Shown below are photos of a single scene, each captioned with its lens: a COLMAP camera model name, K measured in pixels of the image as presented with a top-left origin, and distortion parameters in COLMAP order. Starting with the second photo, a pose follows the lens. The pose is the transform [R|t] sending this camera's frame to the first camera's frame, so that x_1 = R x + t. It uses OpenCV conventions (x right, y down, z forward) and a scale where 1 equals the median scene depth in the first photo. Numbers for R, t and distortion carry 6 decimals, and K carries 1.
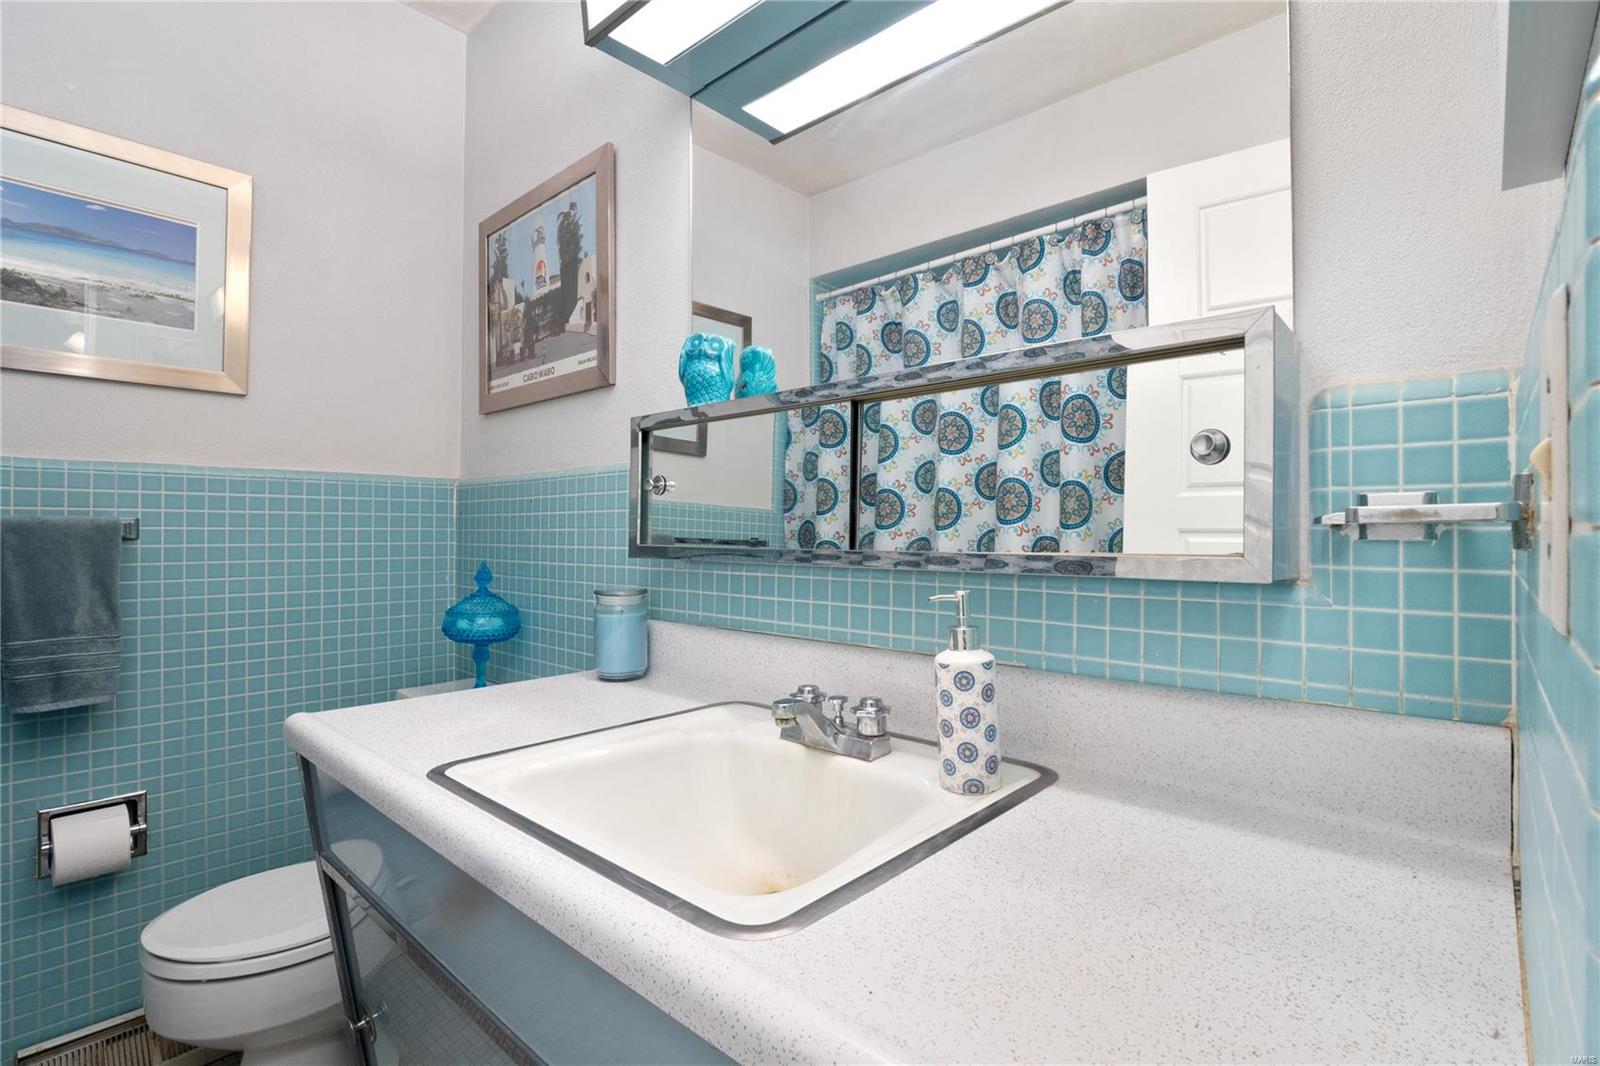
lens RADIAL K [[750.4, 0, 797.5], [0, 750.4, 528.9], [0, 0, 1]] dist [-0.013185, 0.000187]
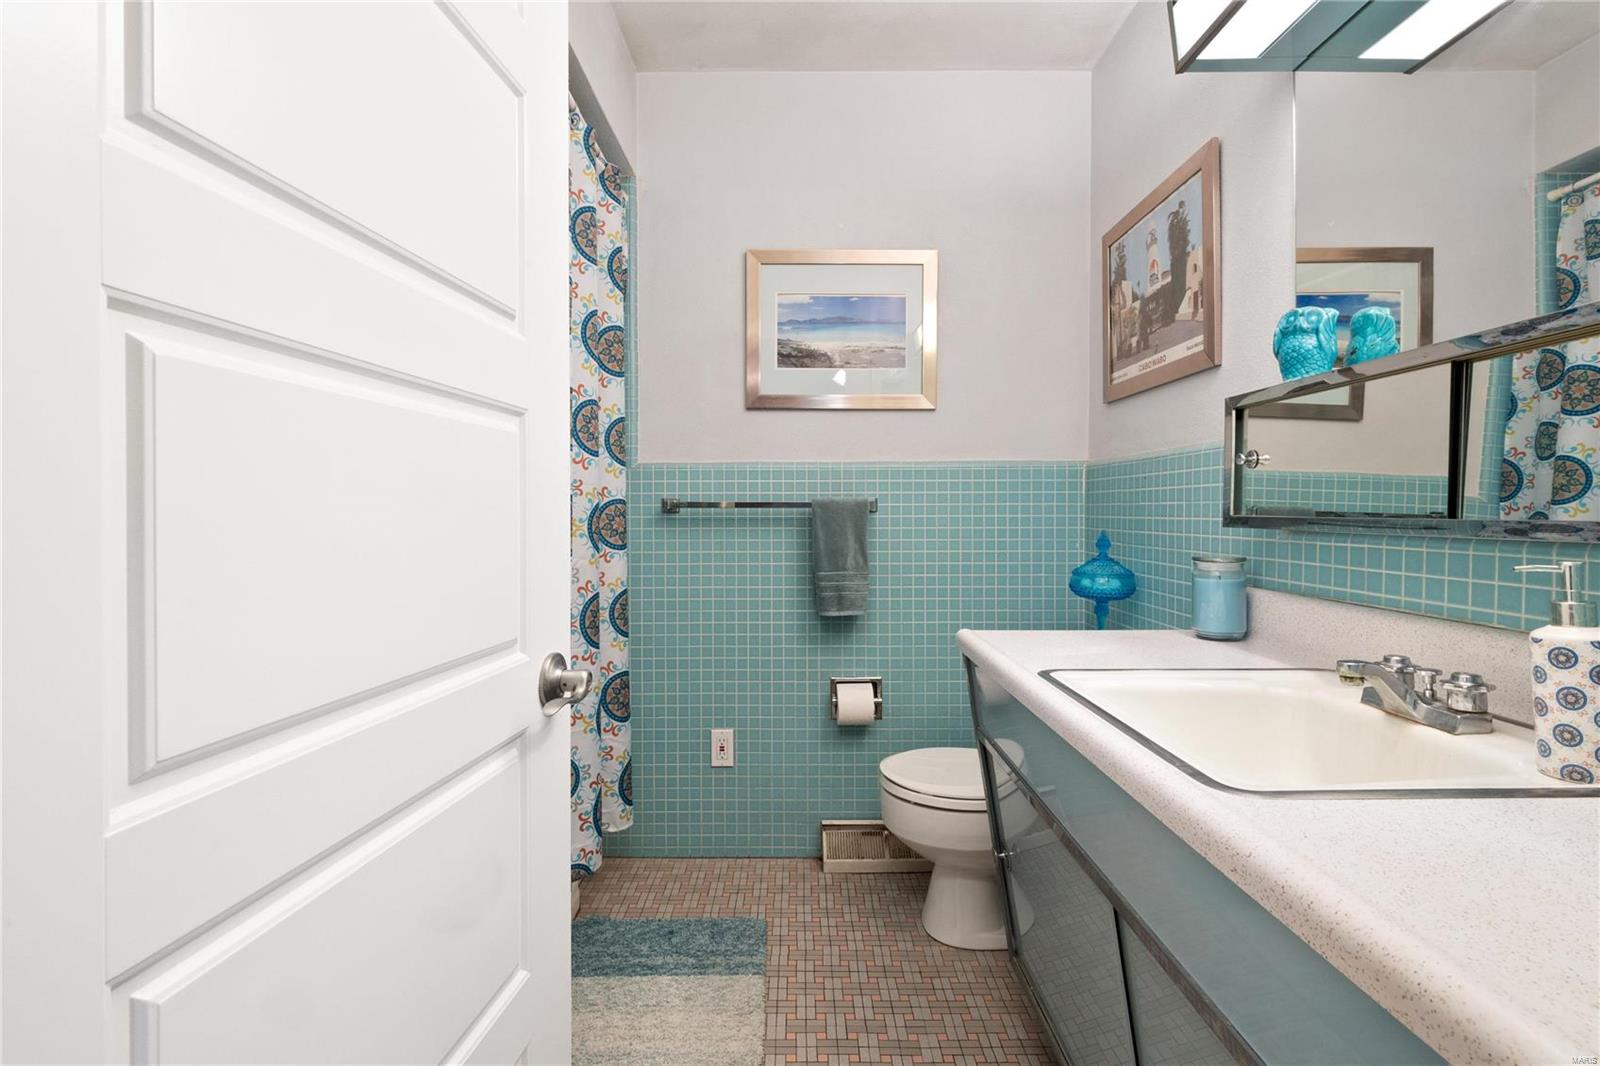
lens RADIAL K [[750.4, 0, 800.6], [0, 750.4, 521.2], [0, 0, 1]] dist [-0.013185, 0.000187]
pose [[0.682379, 0.008012, -0.730955, 0.138355], [0.006887, 0.999825, 0.017389, 0.006024], [0.730966, -0.016900, 0.682204, -0.176044]]
